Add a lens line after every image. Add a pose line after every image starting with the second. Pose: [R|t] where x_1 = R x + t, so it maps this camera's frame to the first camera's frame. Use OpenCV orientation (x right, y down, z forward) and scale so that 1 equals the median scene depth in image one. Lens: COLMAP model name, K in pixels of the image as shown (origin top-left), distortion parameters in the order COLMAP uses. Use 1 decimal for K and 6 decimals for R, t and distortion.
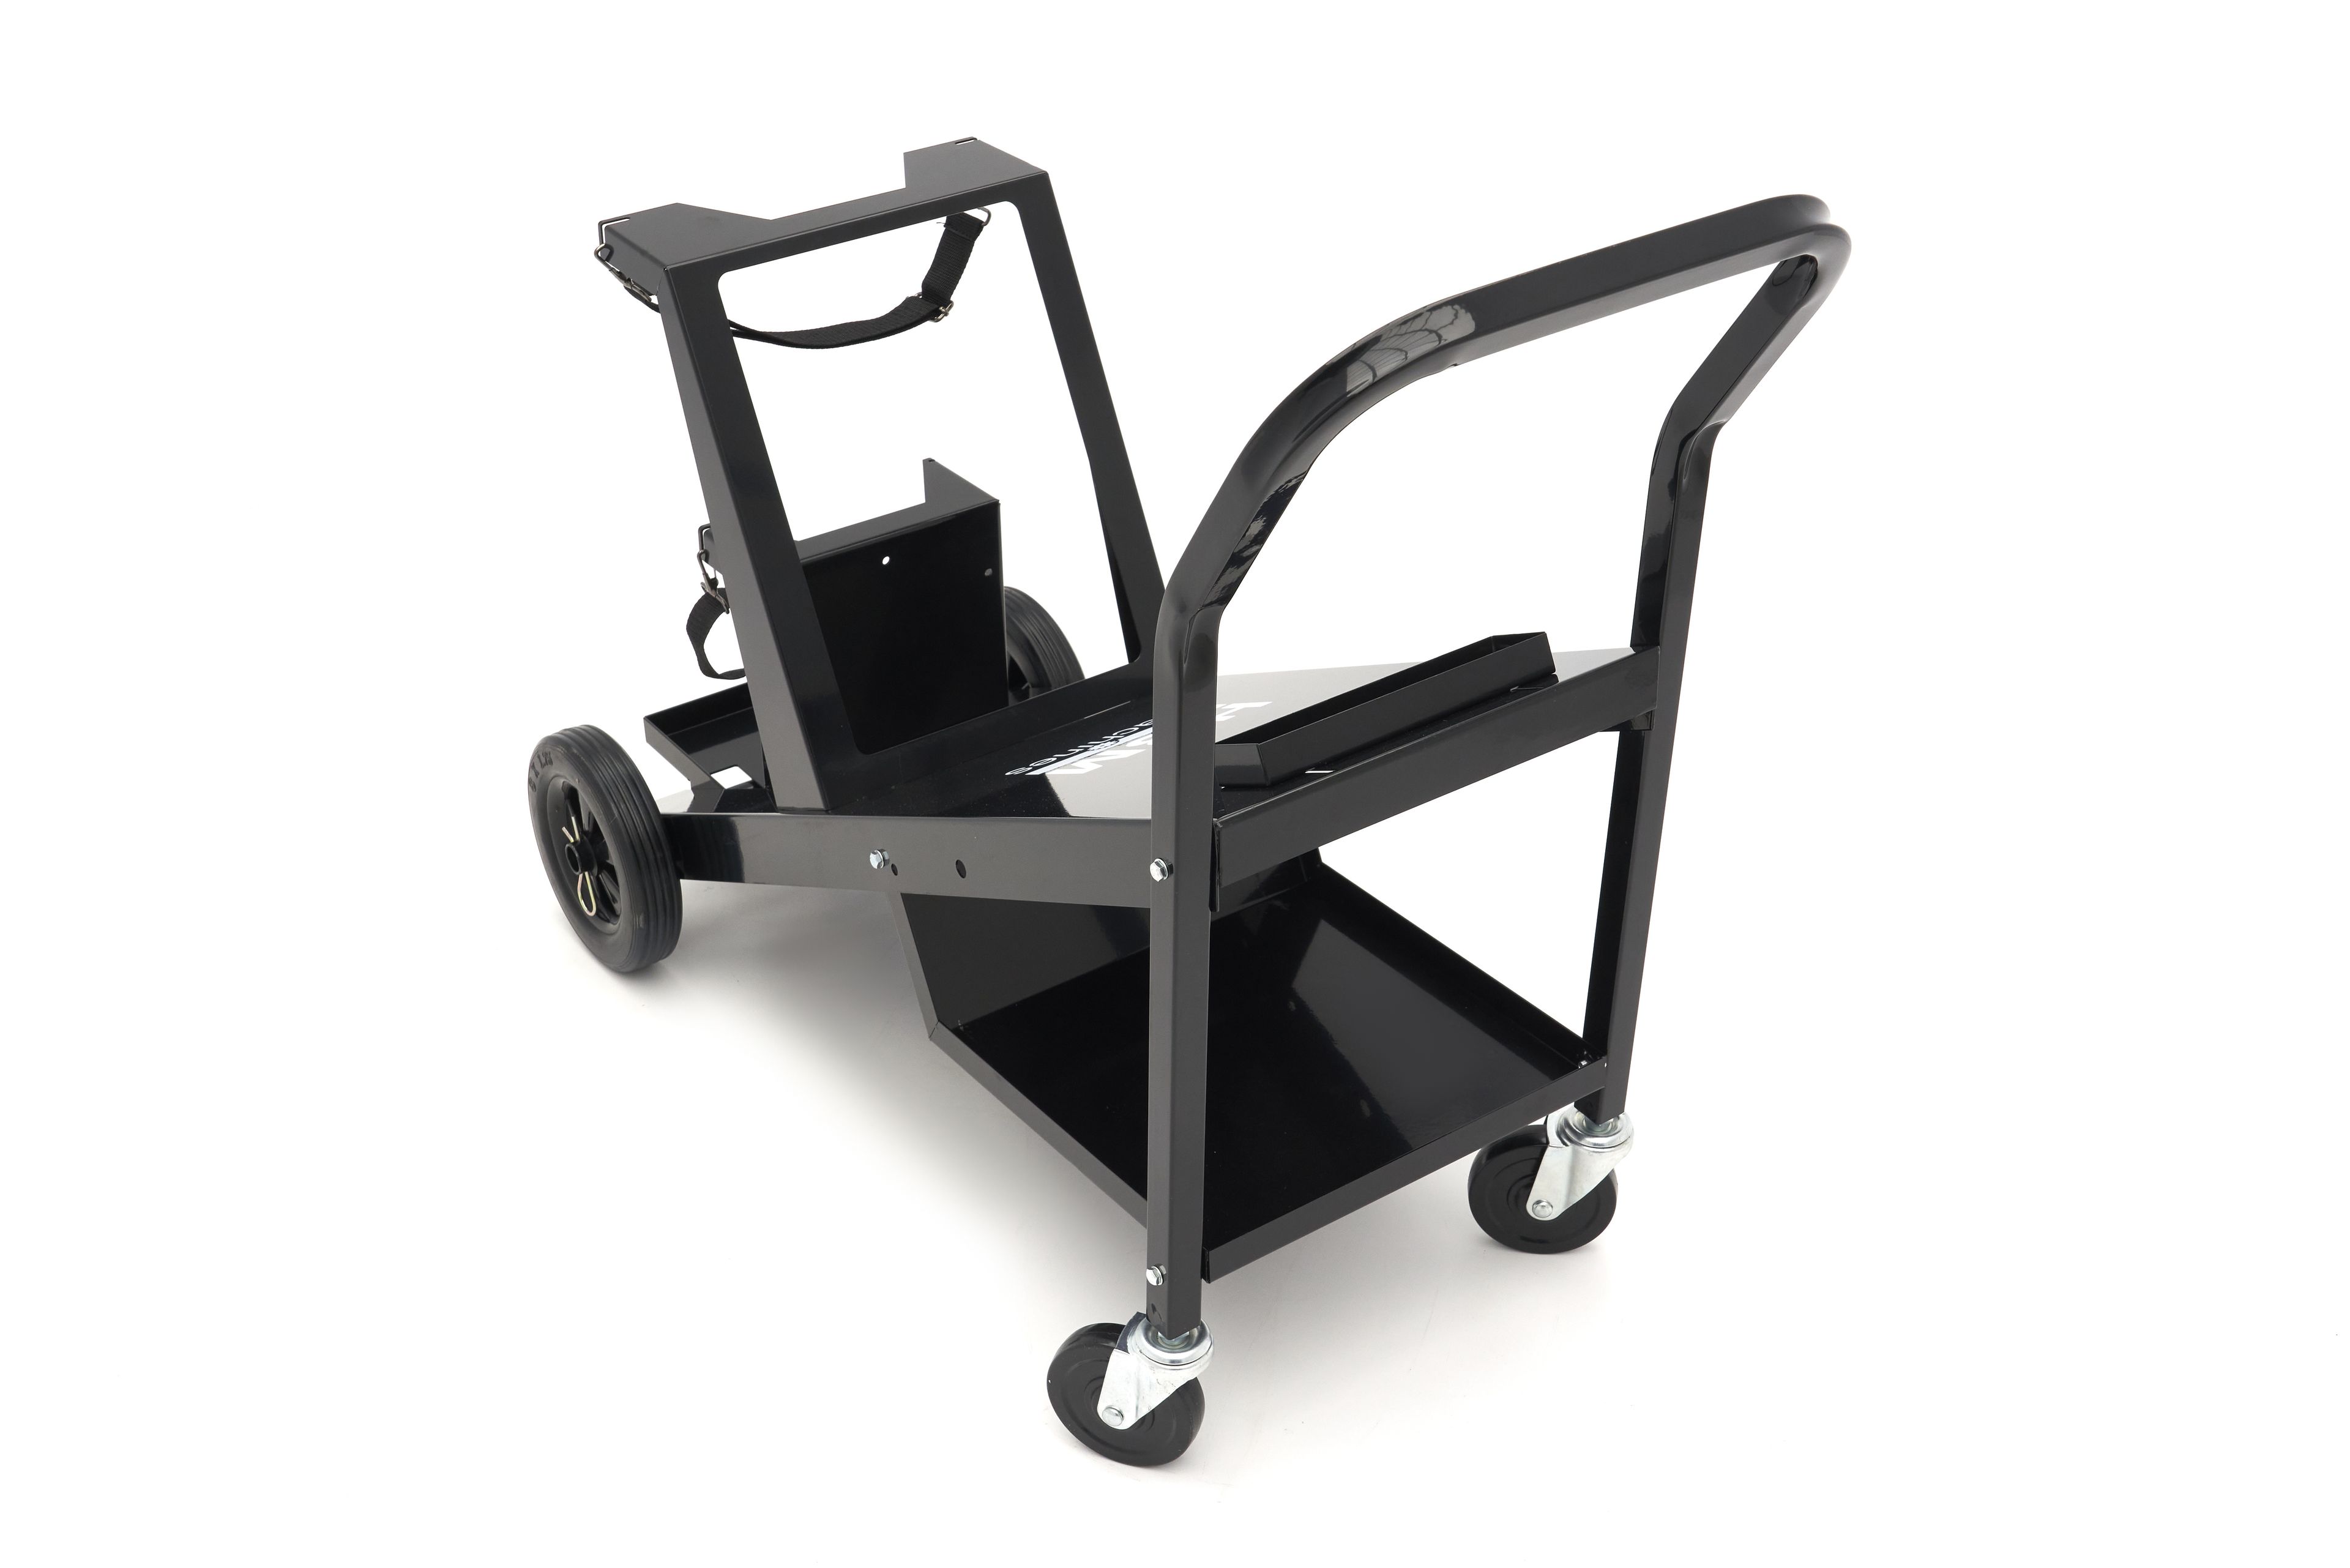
lens RADIAL K [[3002.2, 0, 1174.6], [0, 3002.2, 784.2], [0, 0, 1]] dist [-0.029422, 0.000000]
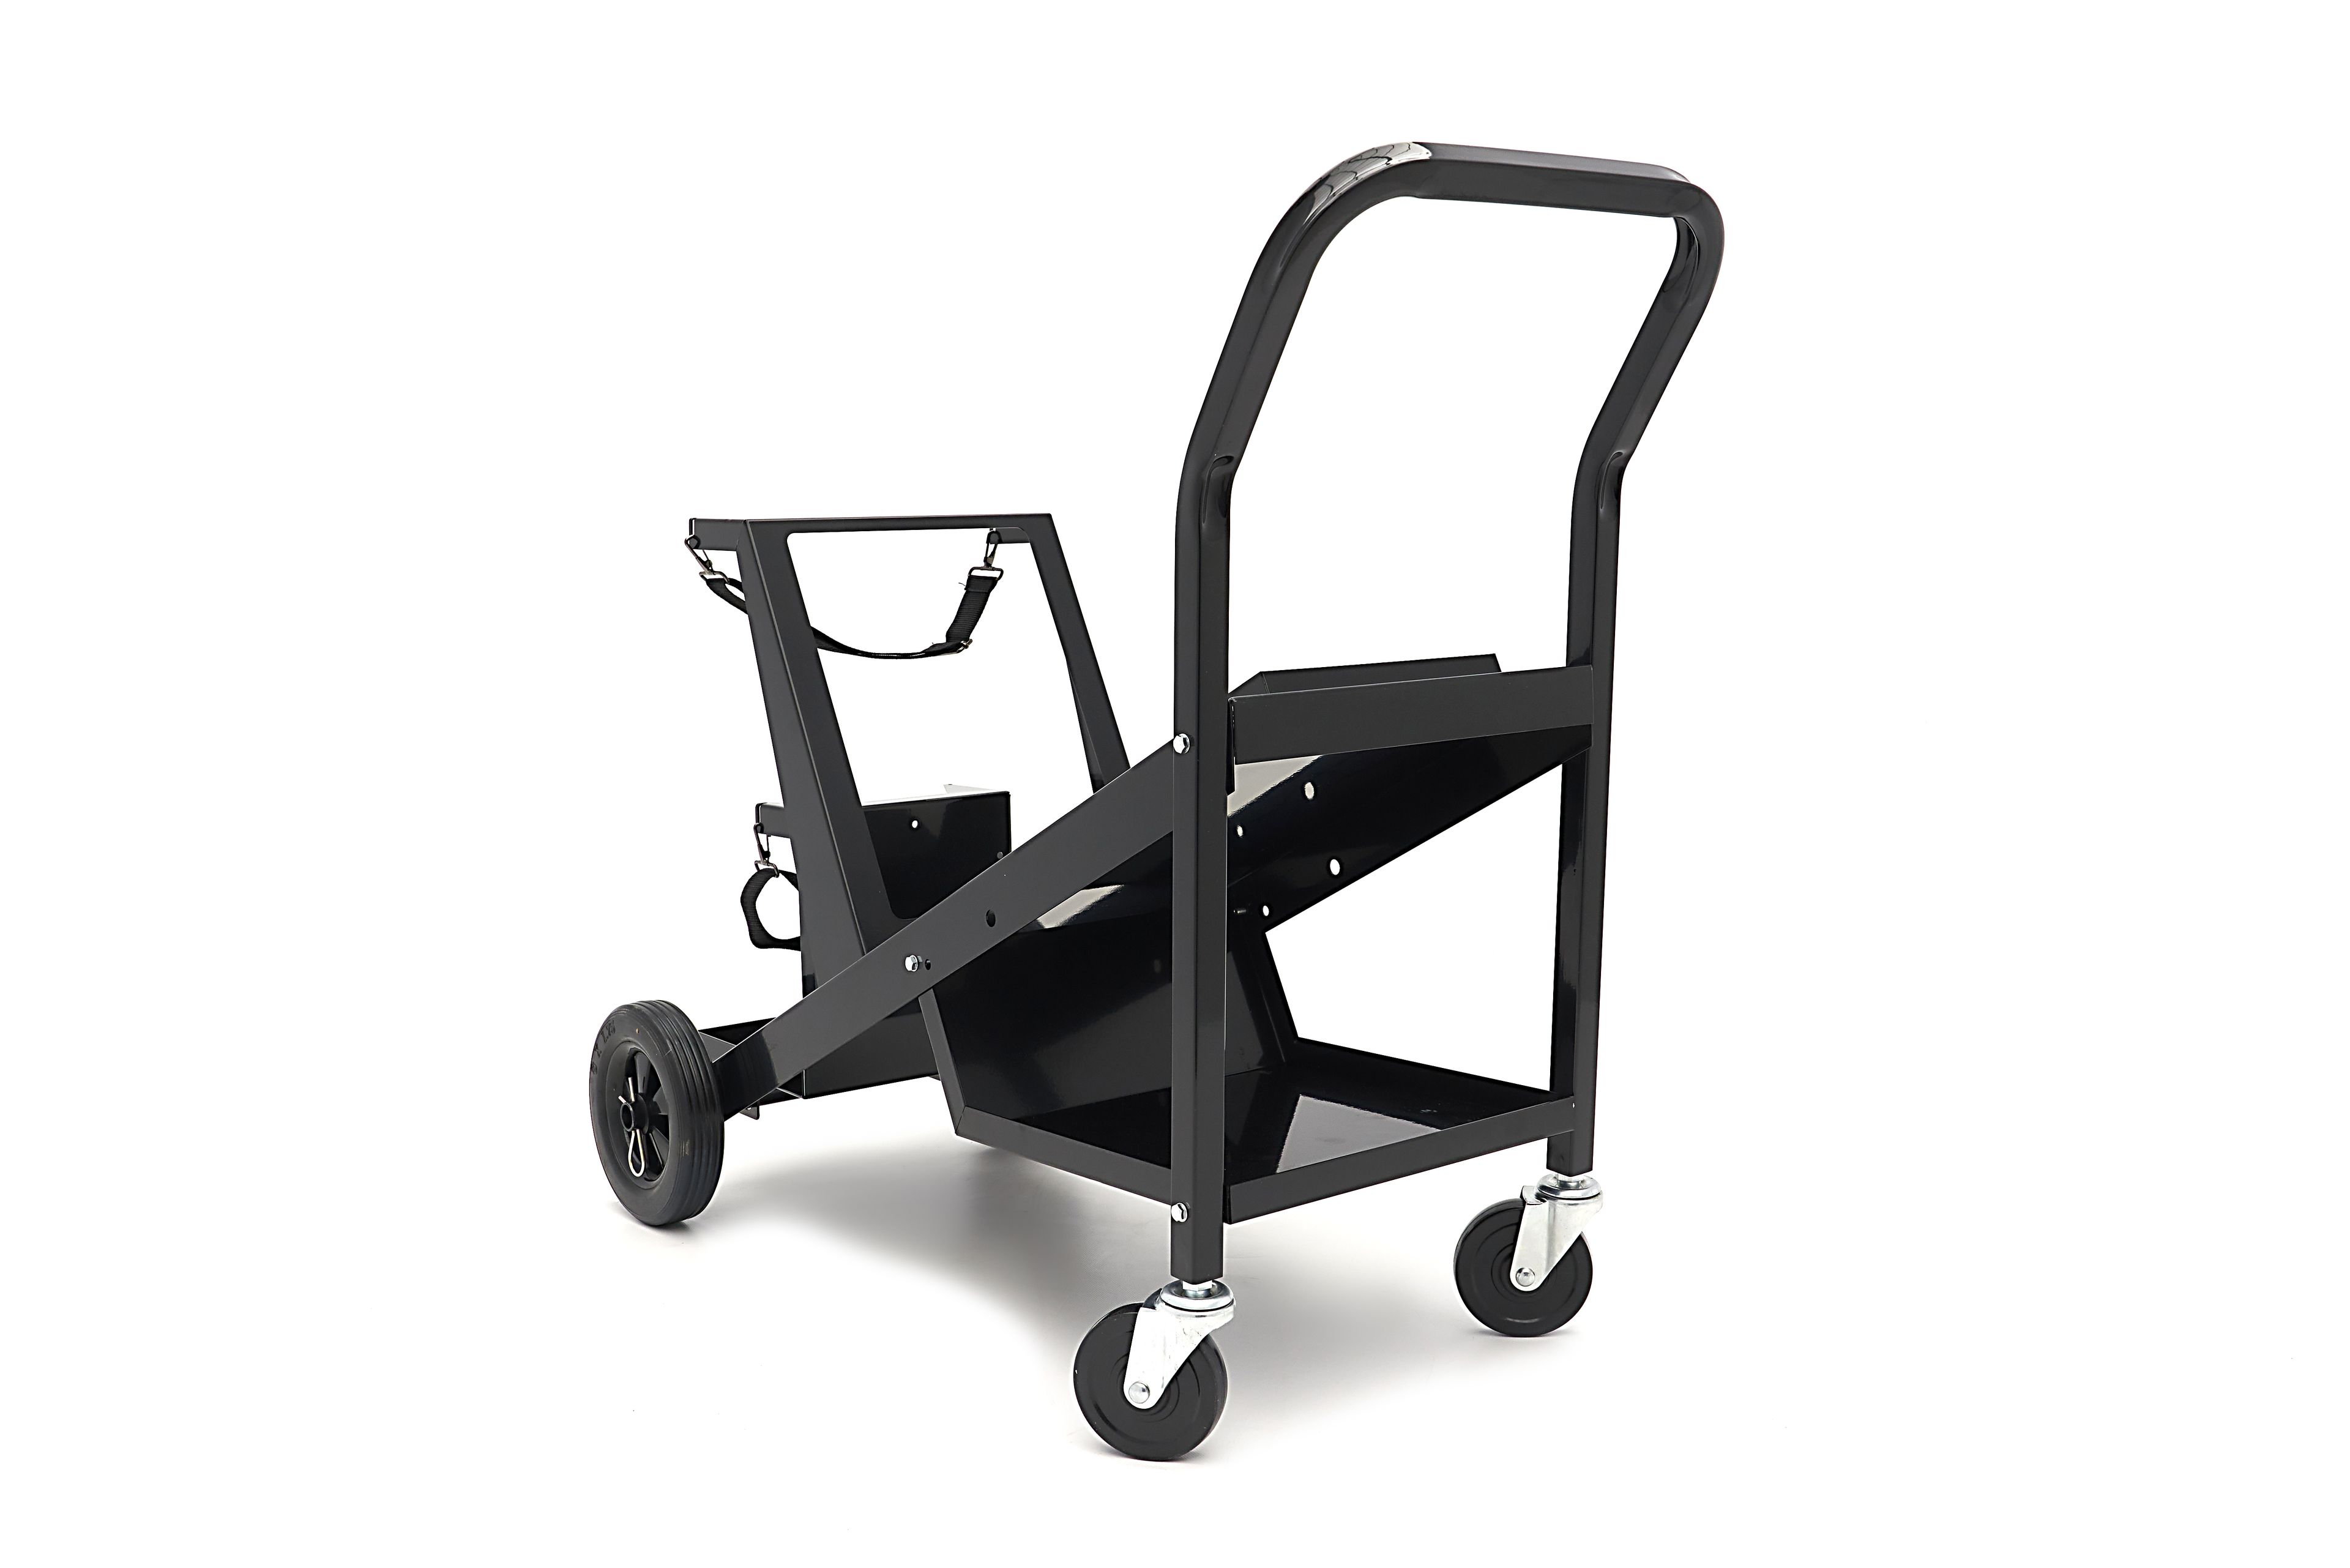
lens RADIAL K [[2335.4, 0, 1174.1], [0, 2335.4, 785.2], [0, 0, 1]] dist [0.008916, 0.000000]
pose [[0.998976, -0.014466, 0.042859, -0.036722], [0.030928, 0.909841, -0.413803, 0.324745], [-0.033009, 0.414705, 0.909357, 0.168339]]
